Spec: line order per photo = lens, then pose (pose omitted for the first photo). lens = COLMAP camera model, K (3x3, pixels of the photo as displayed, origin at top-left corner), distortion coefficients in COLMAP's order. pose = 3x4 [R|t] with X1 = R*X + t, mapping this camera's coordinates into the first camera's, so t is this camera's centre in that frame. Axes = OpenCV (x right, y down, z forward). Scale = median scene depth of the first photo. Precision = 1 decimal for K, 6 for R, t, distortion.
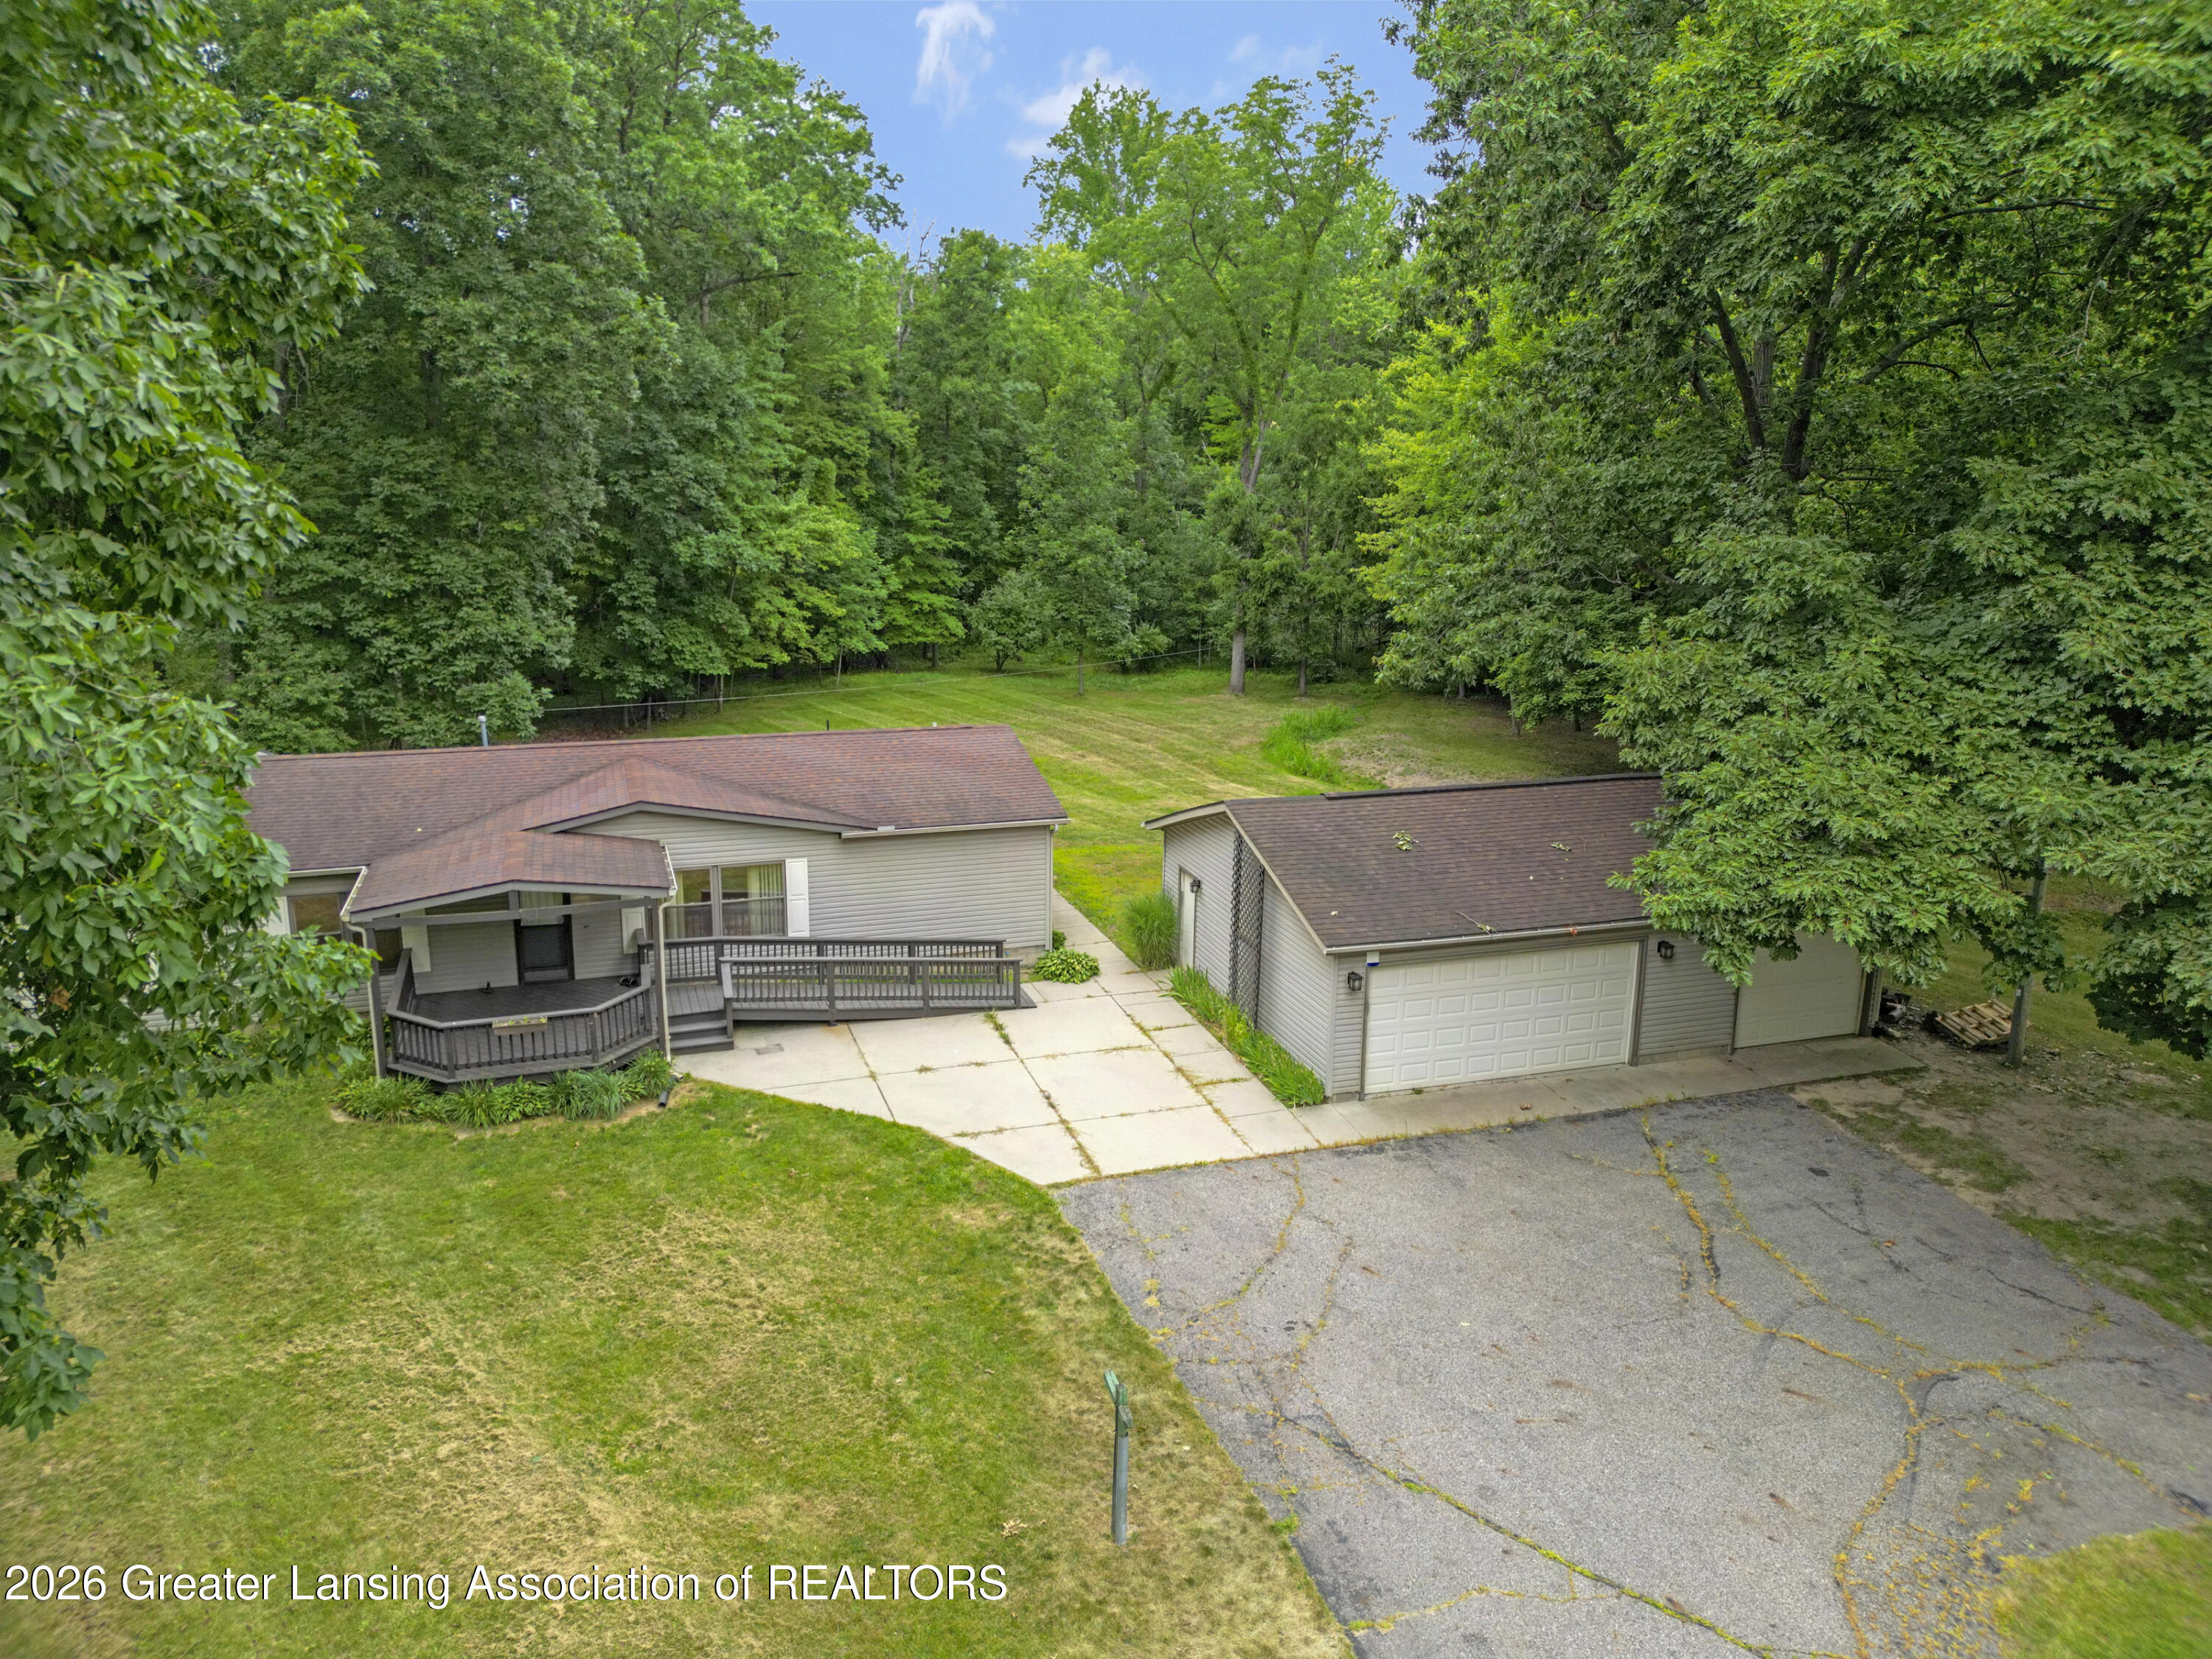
lens RADIAL K [[1561.5, 0, 1103.6], [0, 1561.5, 808.8], [0, 0, 1]] dist [0.077982, -0.052145]
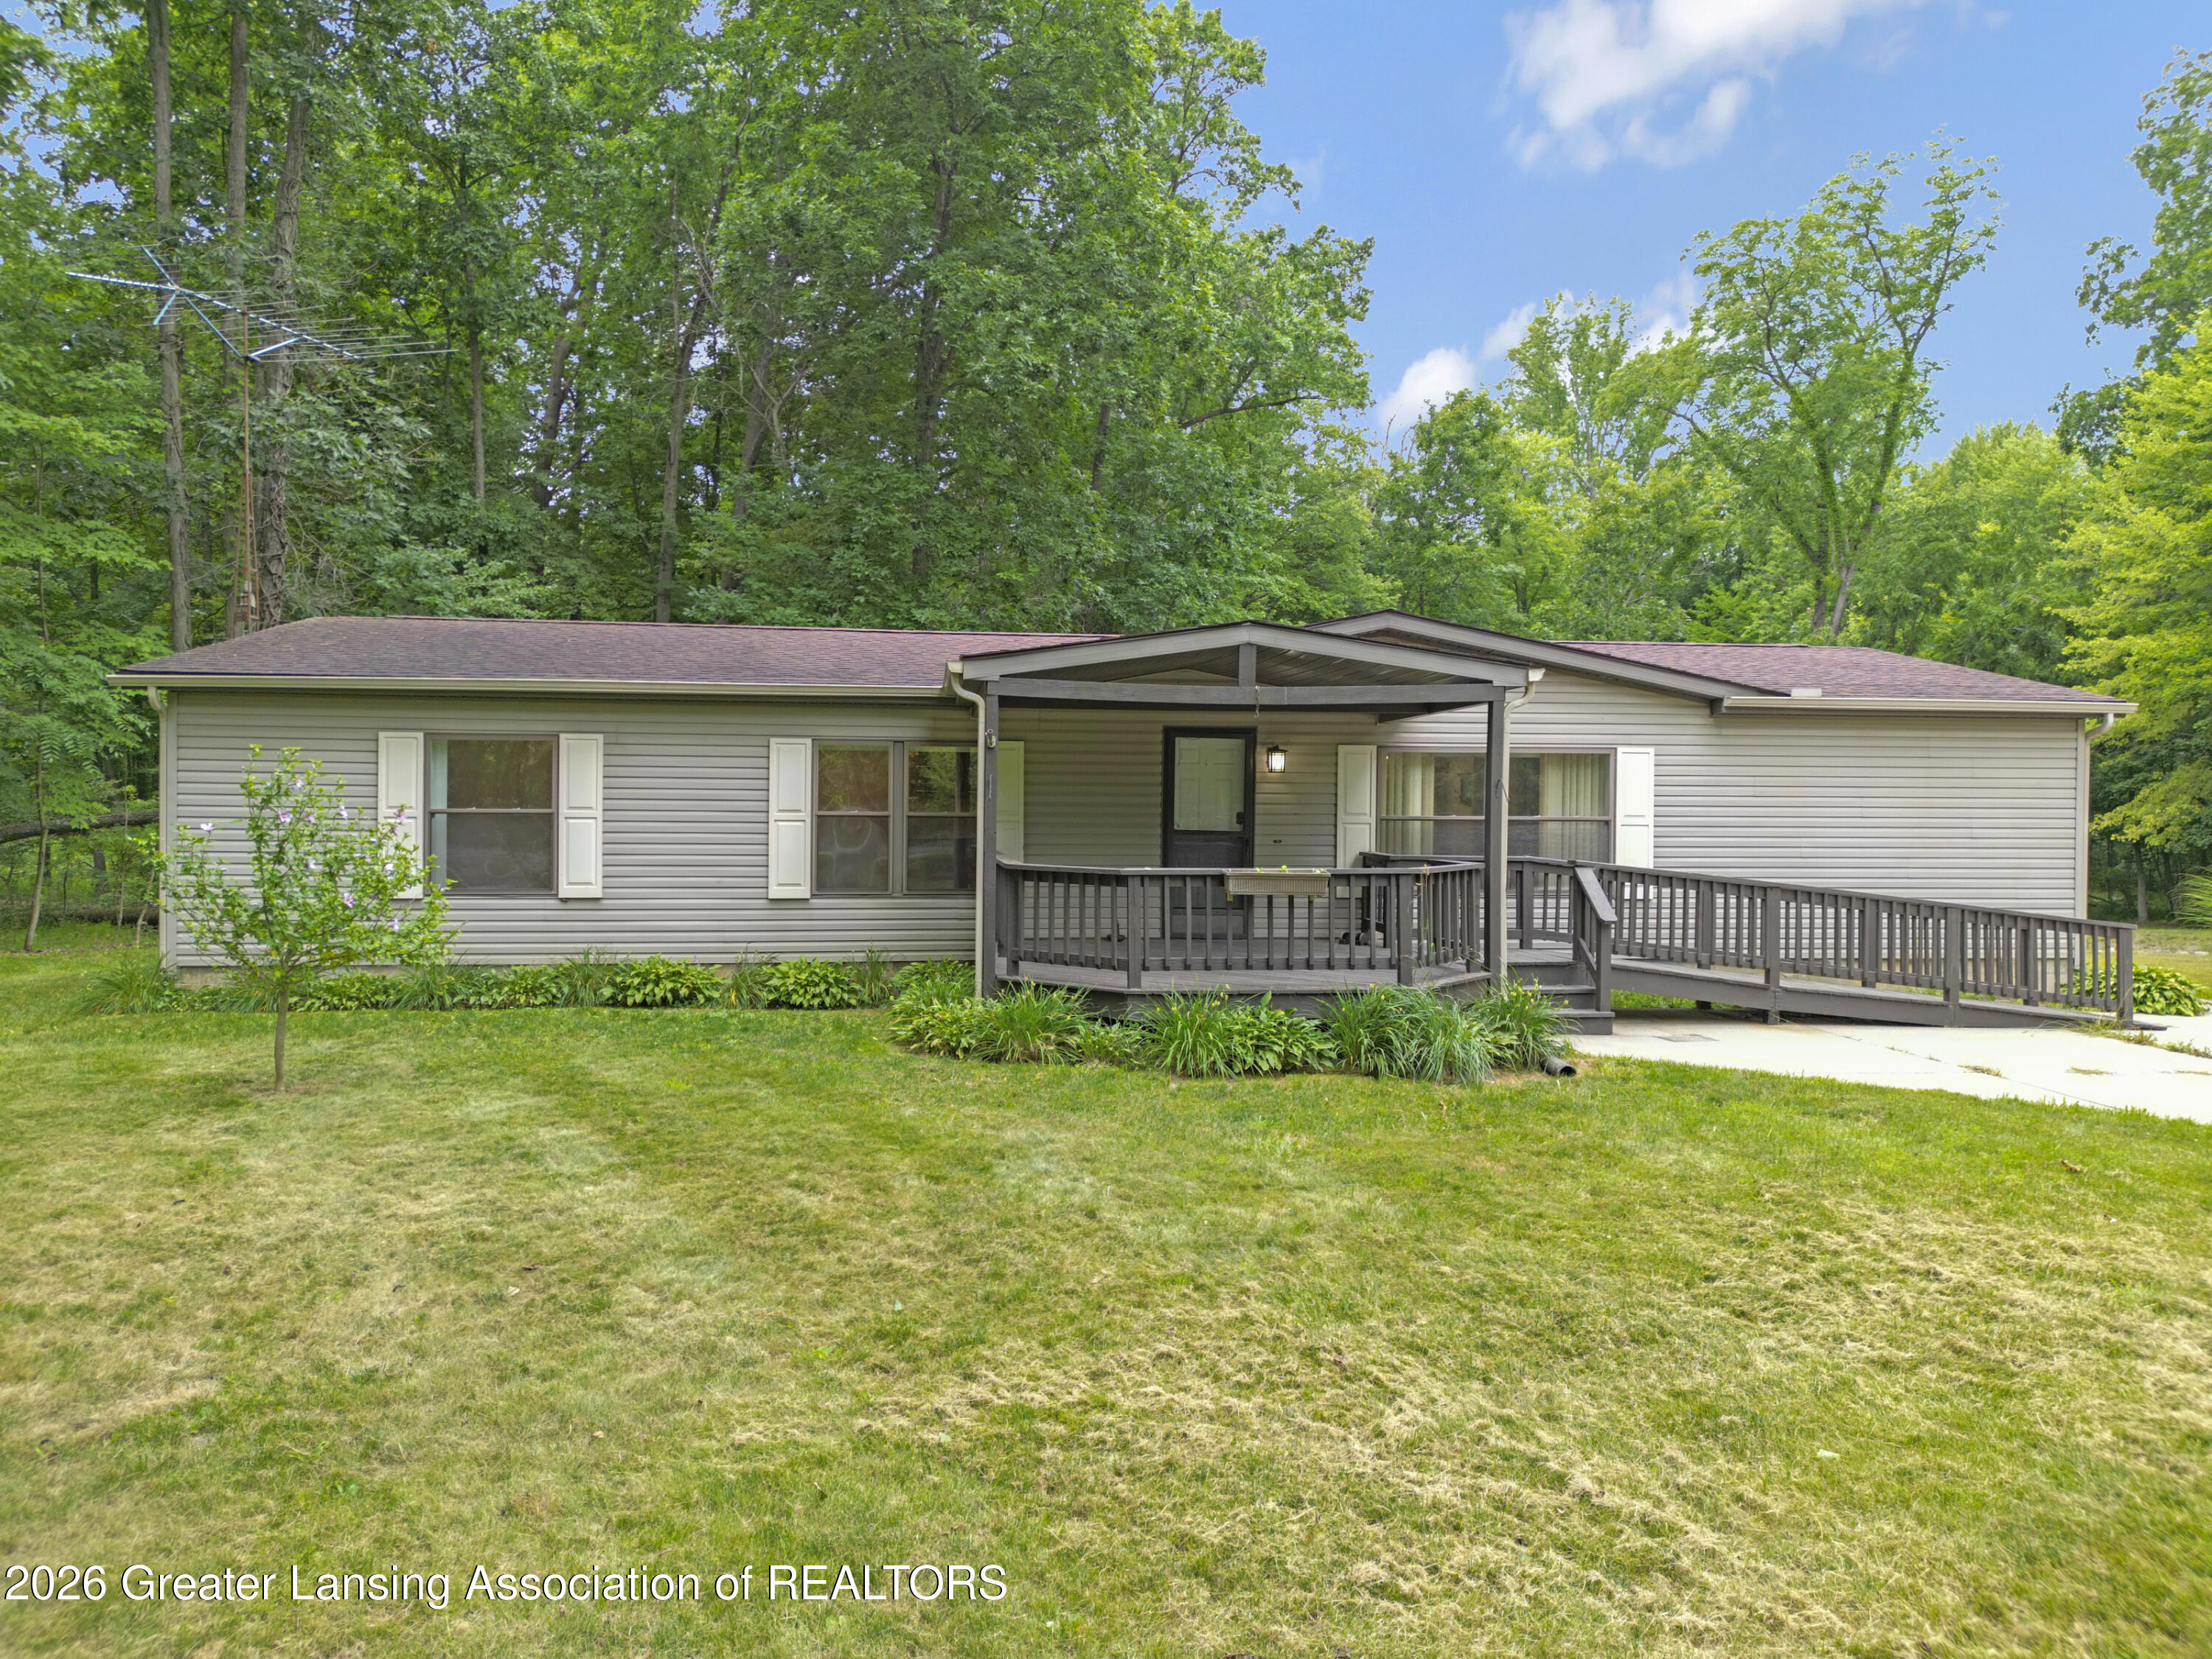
lens RADIAL K [[1581.4, 0, 1107.3], [0, 1581.4, 811.6], [0, 0, 1]] dist [0.098536, -0.095050]
pose [[0.980164, -0.004087, -0.198144, -0.309901], [-0.041313, 0.973611, -0.224445, 0.217652], [0.193833, 0.228179, 0.954130, 0.500782]]
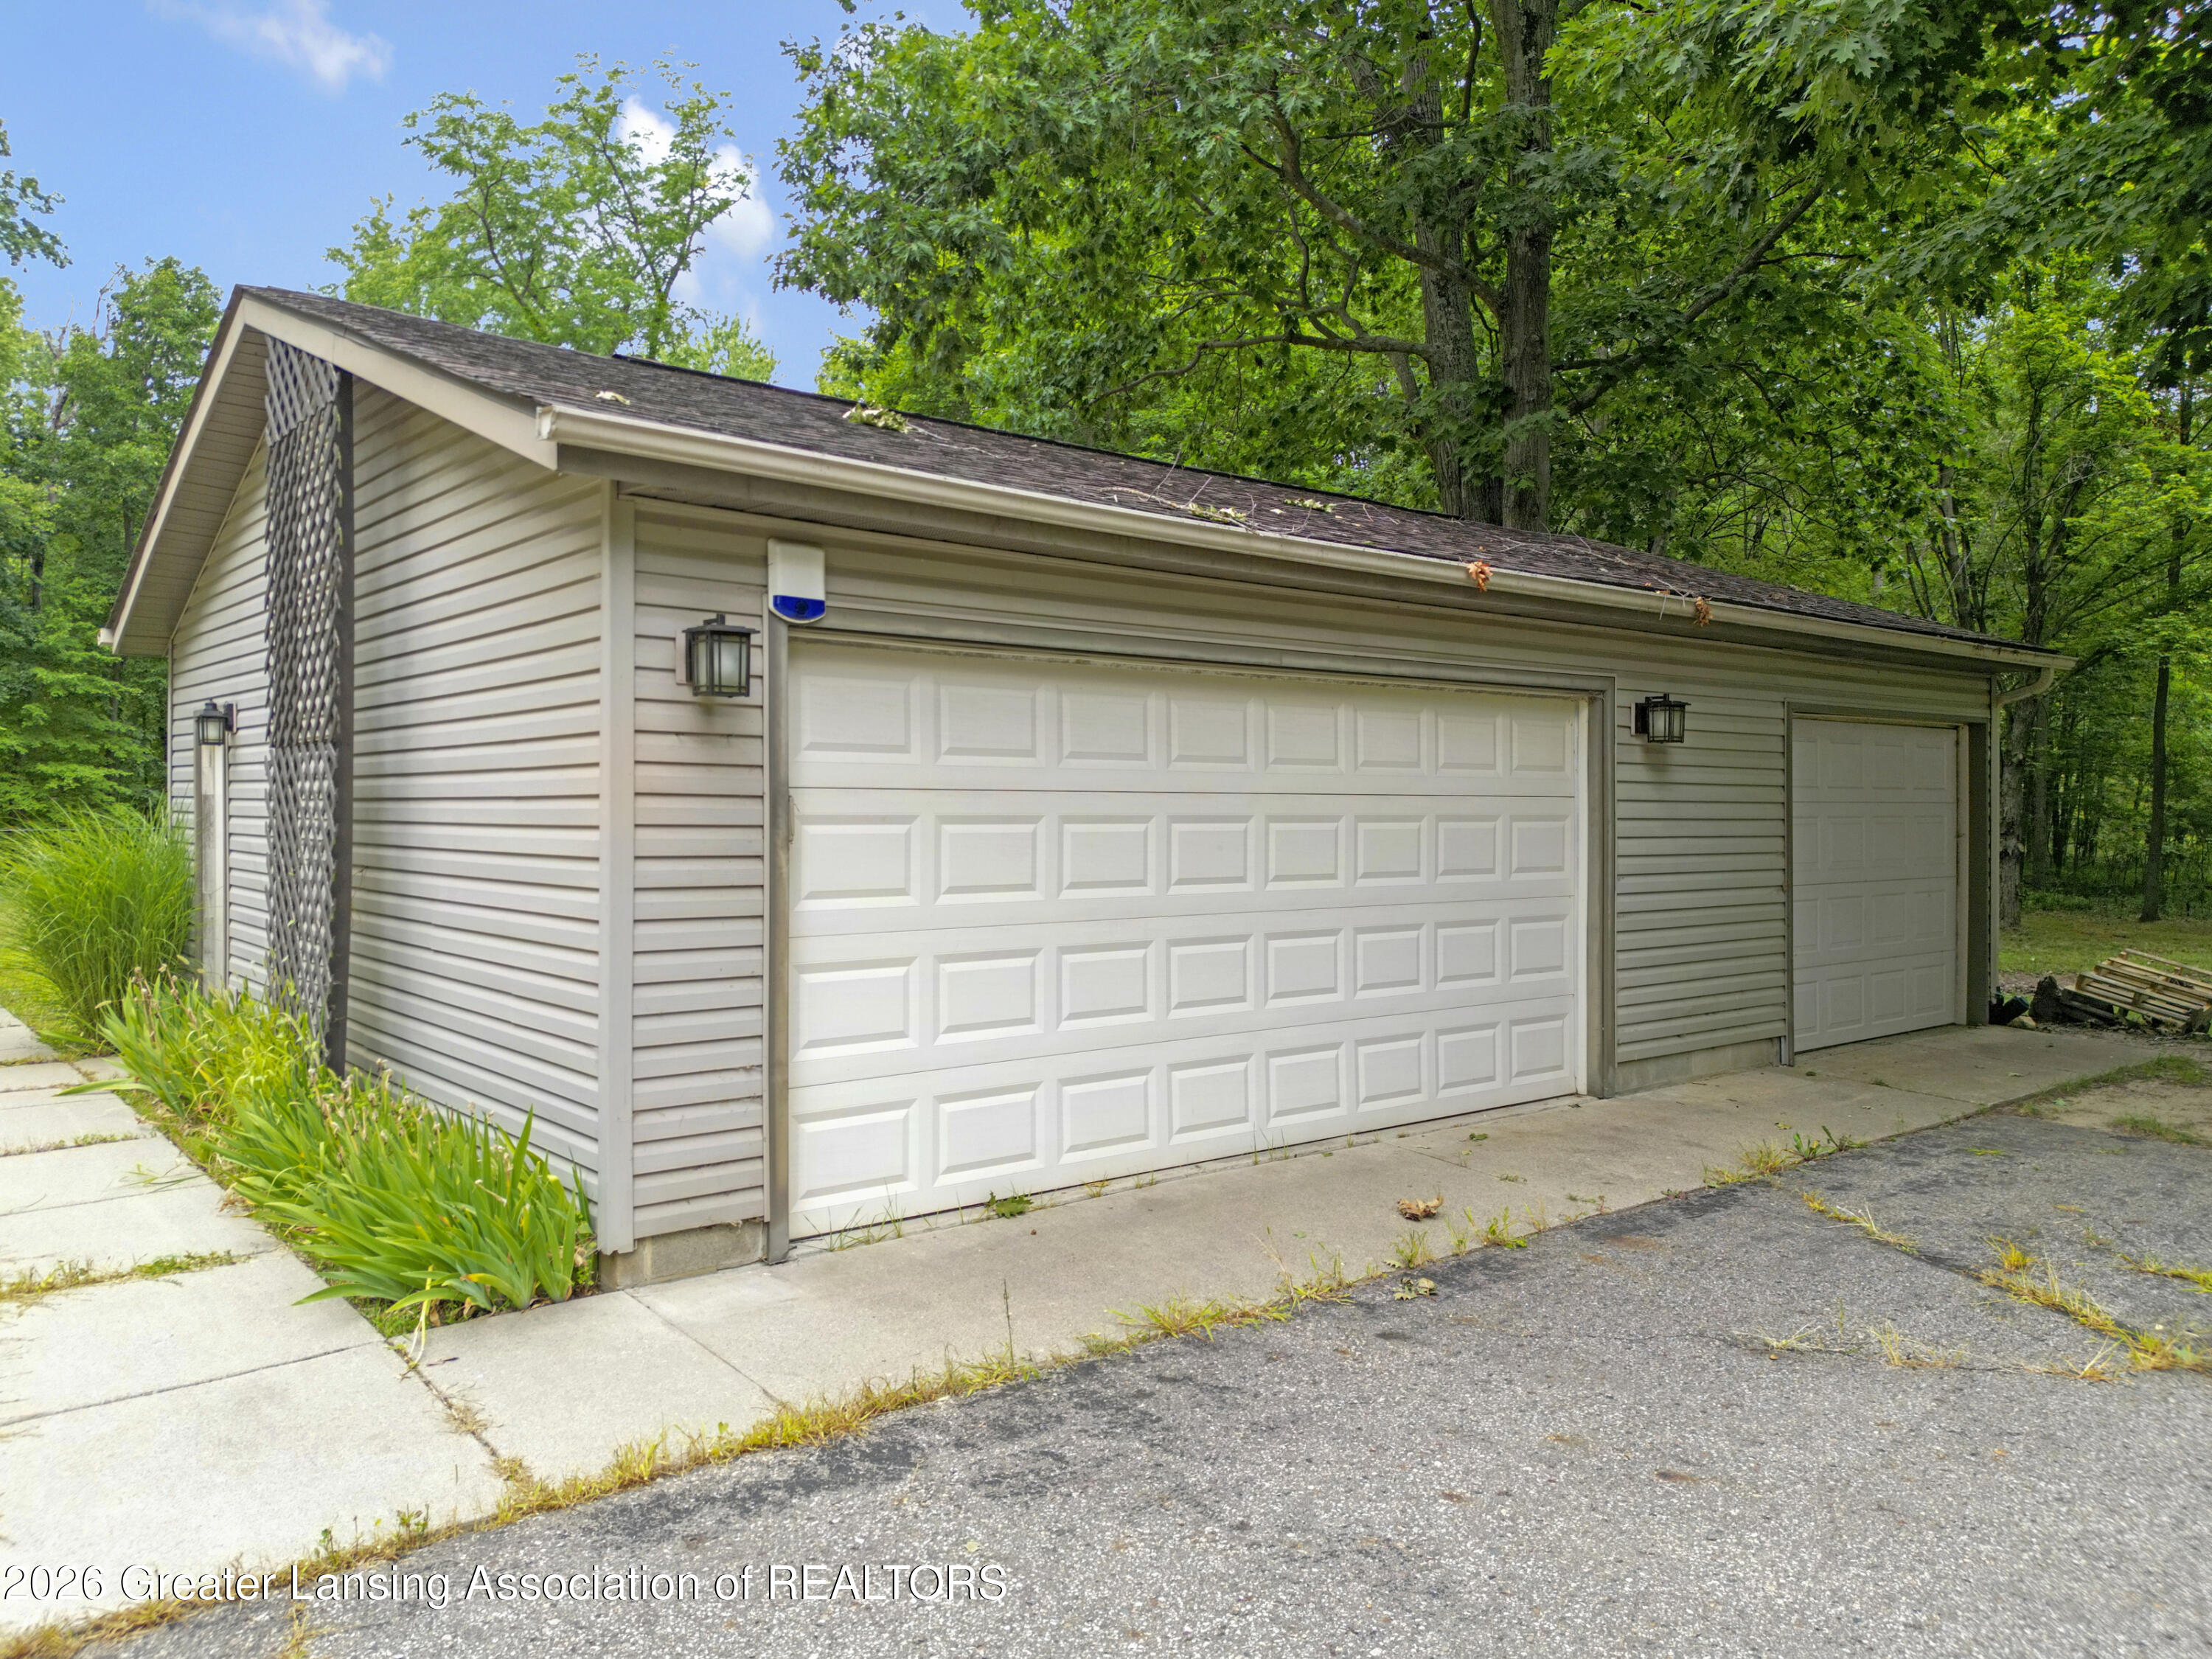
lens RADIAL K [[1581.4, 0, 1107.3], [0, 1581.4, 811.6], [0, 0, 1]] dist [0.098536, -0.095050]
pose [[0.932427, -0.008730, 0.361254, 0.127978], [0.089973, 0.973834, -0.208693, 0.176678], [-0.349979, 0.227094, 0.908814, 0.770403]]
